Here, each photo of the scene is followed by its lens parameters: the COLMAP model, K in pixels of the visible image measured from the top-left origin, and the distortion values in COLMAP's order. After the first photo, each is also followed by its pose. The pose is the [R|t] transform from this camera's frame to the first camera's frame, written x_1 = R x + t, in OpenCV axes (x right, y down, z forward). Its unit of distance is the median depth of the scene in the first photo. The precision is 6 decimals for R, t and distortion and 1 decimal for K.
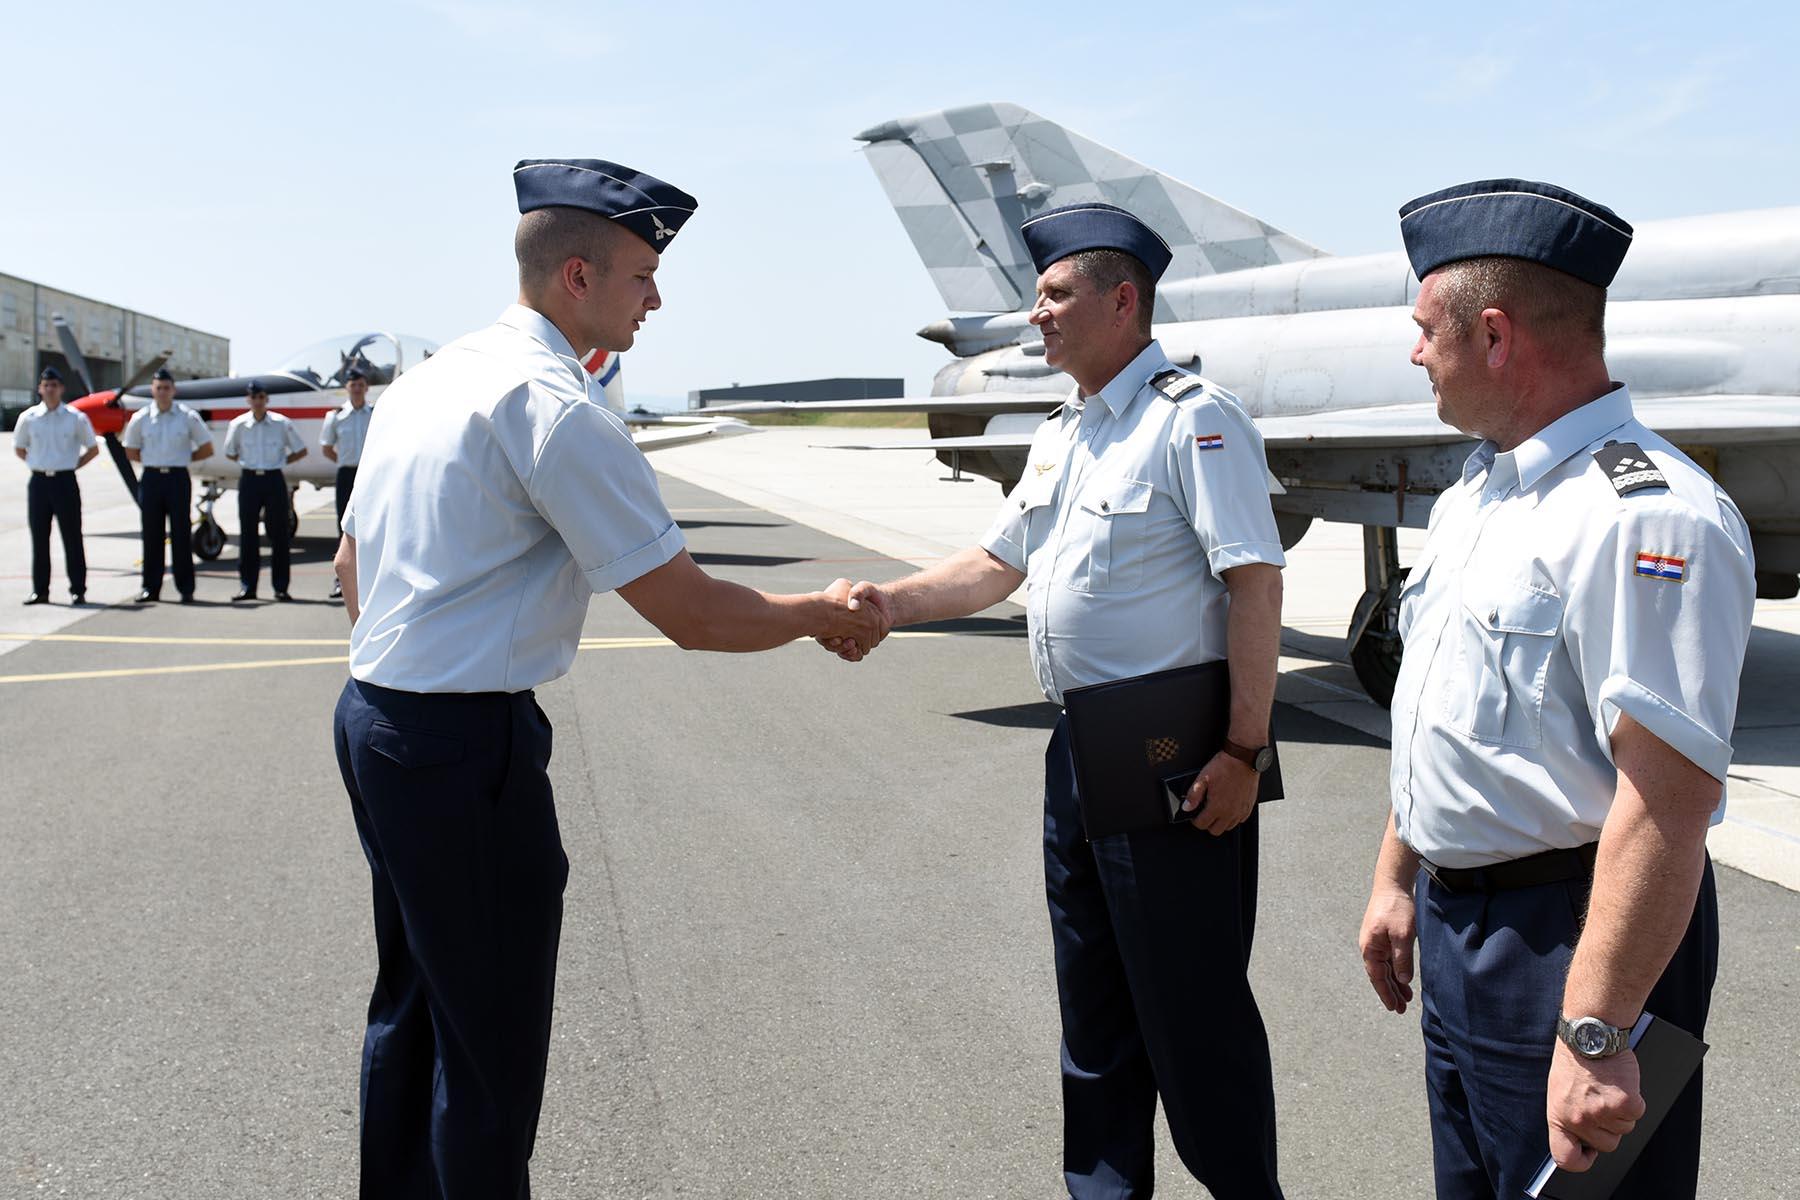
lens RADIAL K [[1781.6, 0, 935.7], [0, 1781.6, 548.4], [0, 0, 1]] dist [-0.053462, 0.000000]
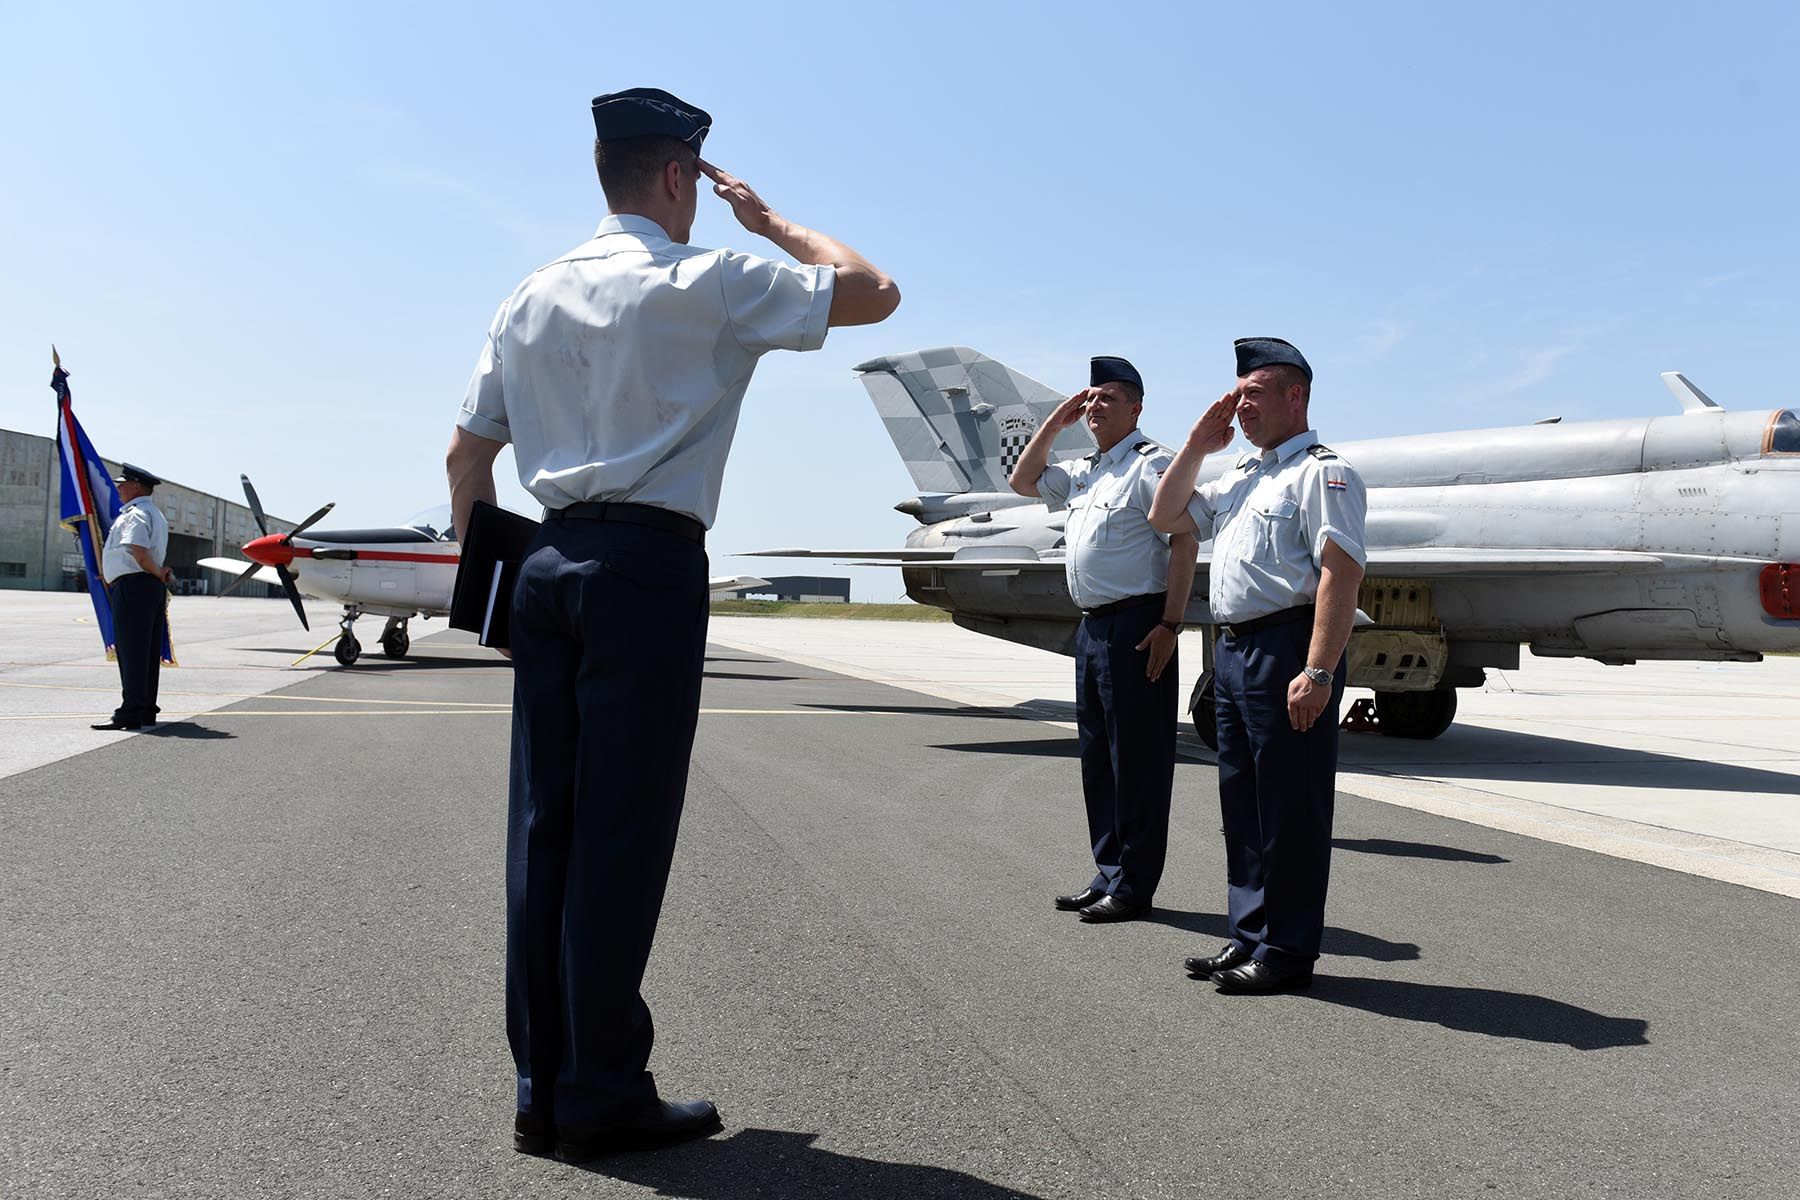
lens RADIAL K [[1446.2, 0, 974.7], [0, 1446.2, 621.3], [0, 0, 1]] dist [-0.059476, 0.011122]
pose [[0.996940, 0.031852, 0.071385, -0.028914], [-0.026933, 0.997264, -0.068835, 0.050771], [-0.073382, 0.066702, 0.995071, -0.148635]]
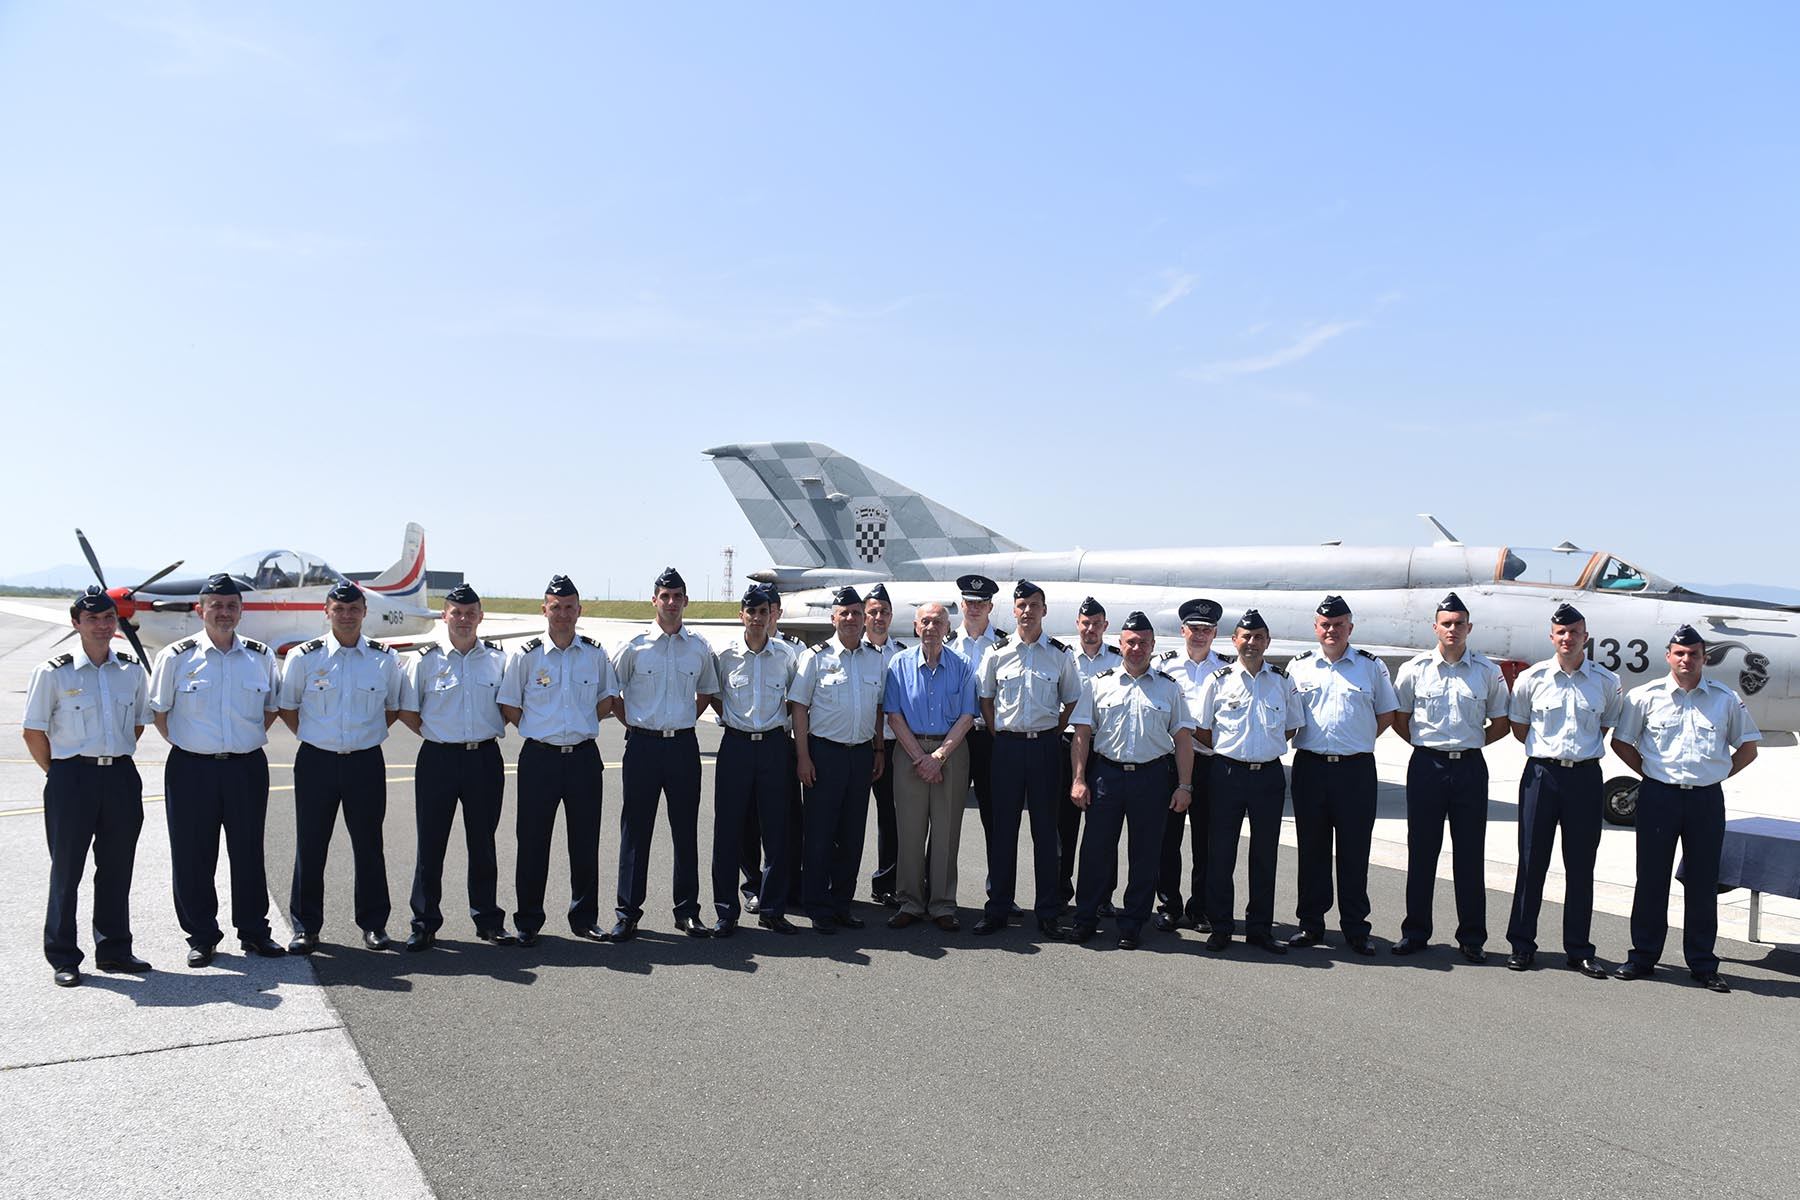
lens RADIAL K [[1340.0, 0, 927.3], [0, 1340.0, 671.0], [0, 0, 1]] dist [-0.066517, -0.006724]
pose [[0.945582, 0.020210, 0.324755, -0.277719], [-0.010106, 0.999412, -0.032771, 0.004185], [-0.325226, 0.027705, 0.945230, -0.228915]]
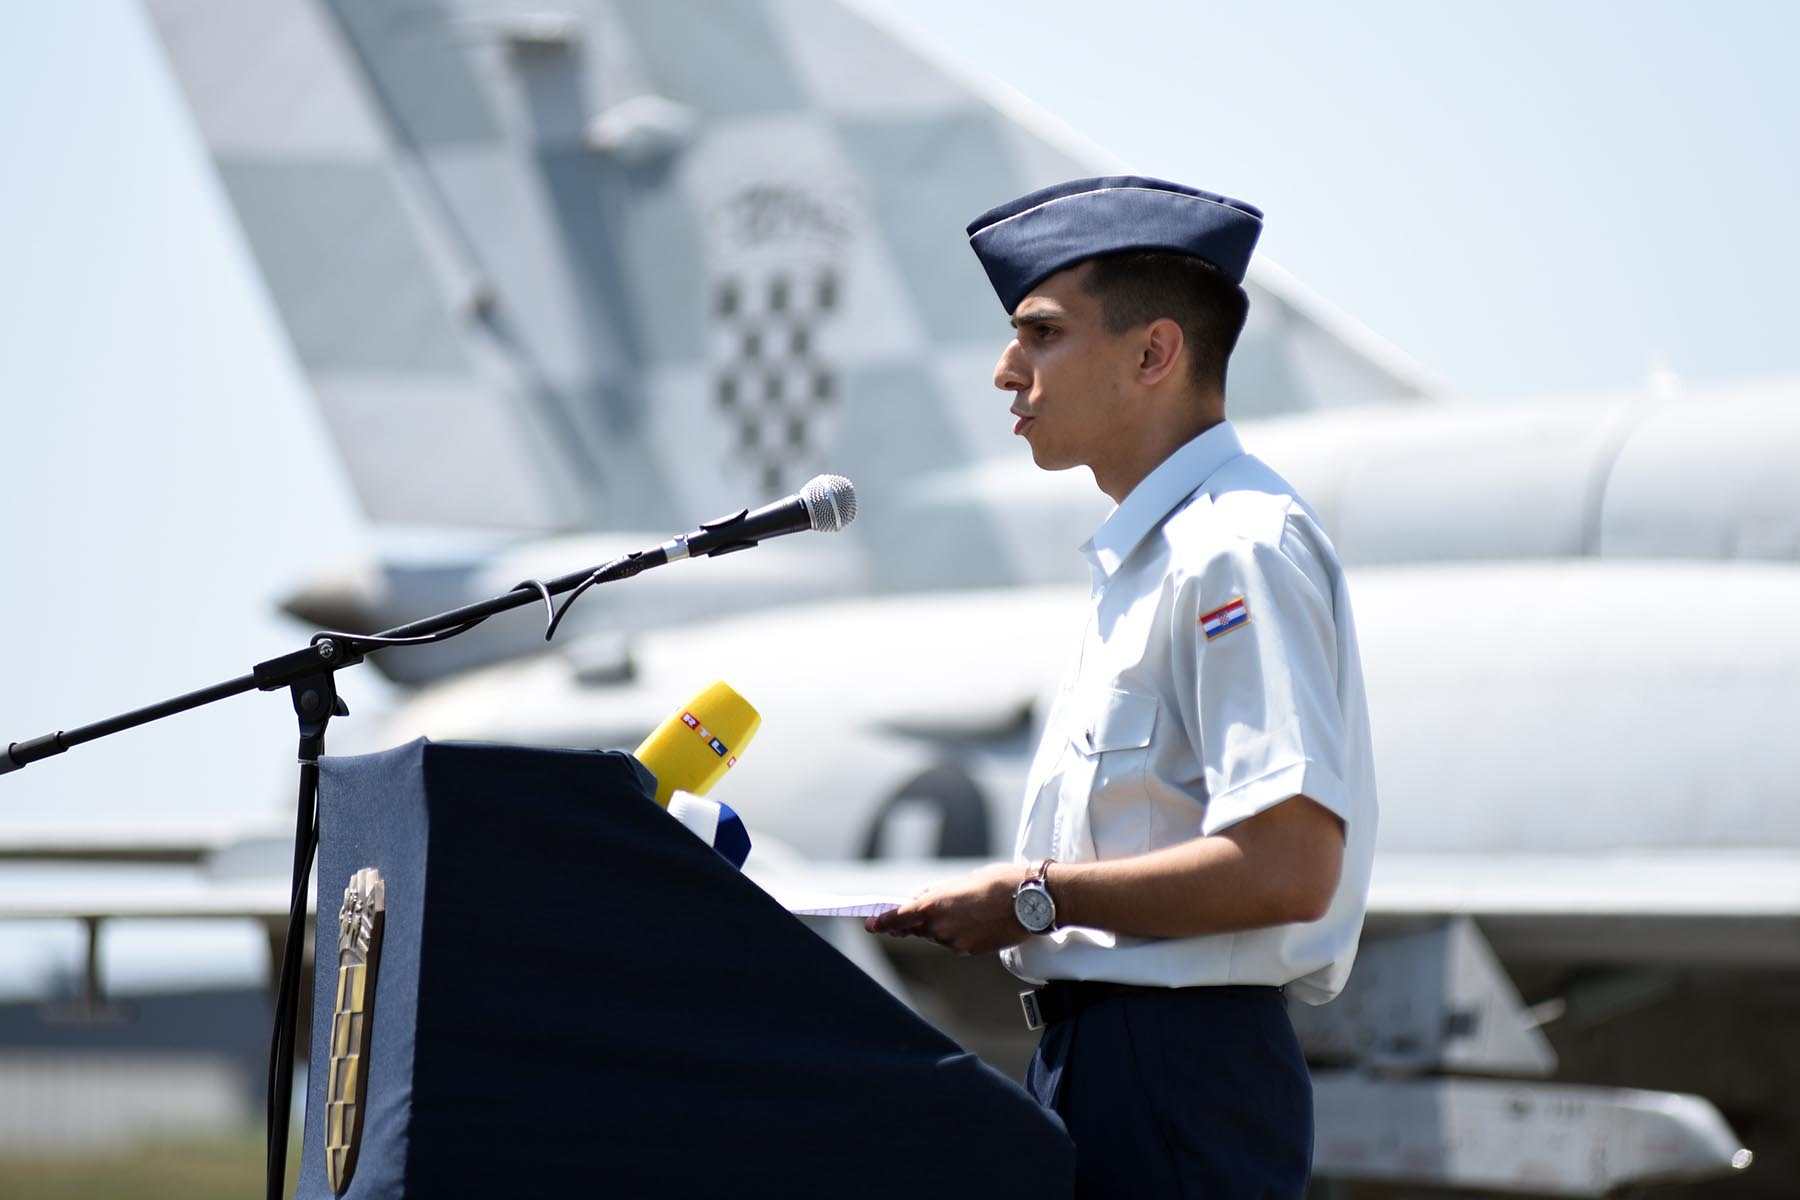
lens RADIAL K [[11151.3, 0, 900.8], [0, 11151.3, 598.1], [0, 0, 1]] dist [1.206950, 0.000000]
pose [[0.998048, 0.039964, -0.047996, 0.191891], [-0.045763, 0.990908, -0.126518, 0.106964], [0.042504, 0.128468, 0.990802, -0.823932]]
